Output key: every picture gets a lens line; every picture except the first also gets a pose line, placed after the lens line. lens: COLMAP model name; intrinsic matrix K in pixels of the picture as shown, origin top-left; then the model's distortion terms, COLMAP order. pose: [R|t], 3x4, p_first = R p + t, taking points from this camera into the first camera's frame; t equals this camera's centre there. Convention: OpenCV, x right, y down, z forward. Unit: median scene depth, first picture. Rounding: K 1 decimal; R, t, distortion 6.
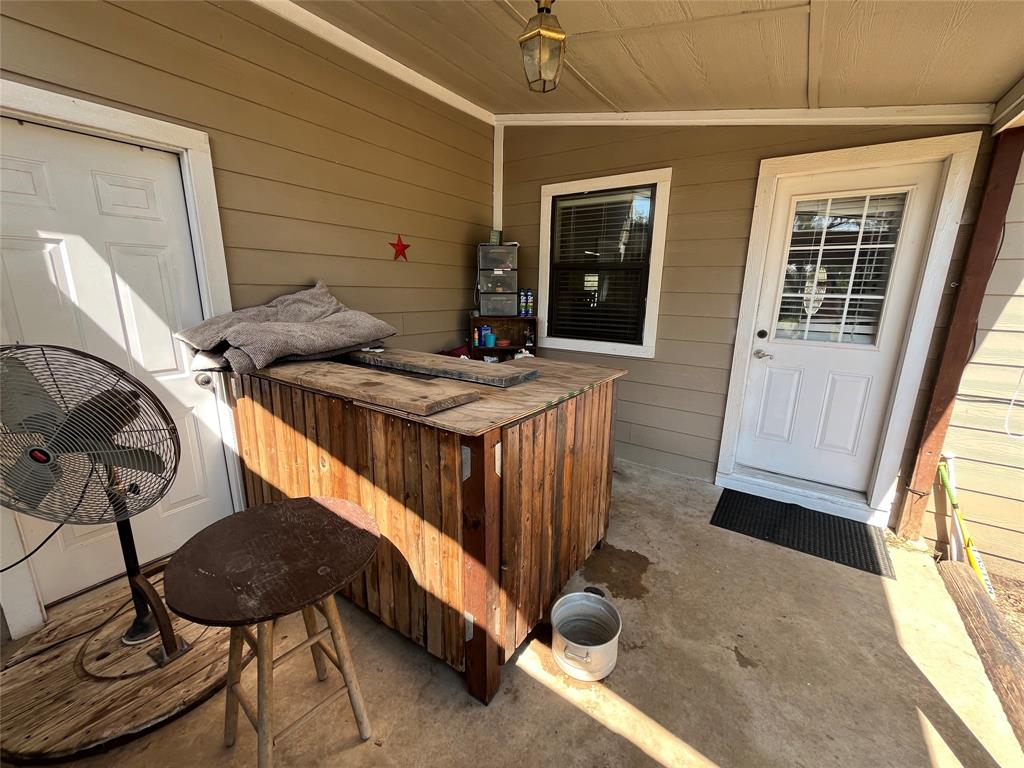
lens RADIAL K [[412.9, 0, 512.2], [0, 412.9, 384.4], [0, 0, 1]] dist [-0.008377, 0.000993]
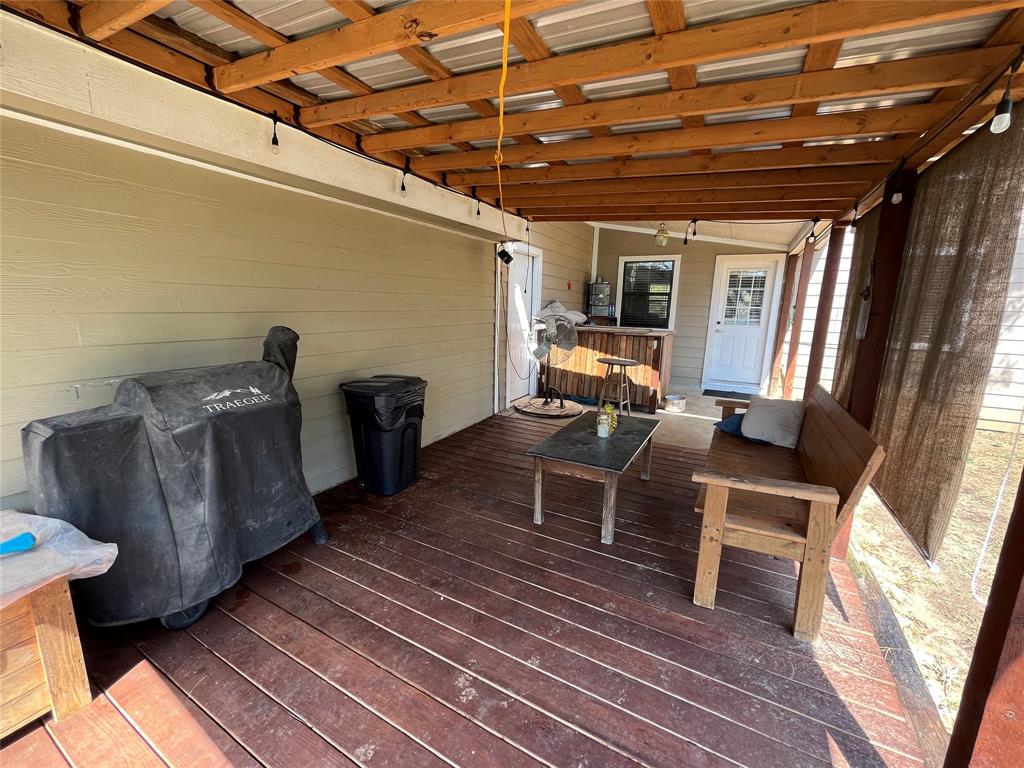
lens RADIAL K [[412.9, 0, 510.6], [0, 412.9, 383.5], [0, 0, 1]] dist [-0.008377, 0.000993]
pose [[0.995640, -0.009703, 0.092768, -0.844772], [0.013200, 0.999222, -0.037156, 0.309227], [-0.092336, 0.038219, 0.994994, -1.293450]]
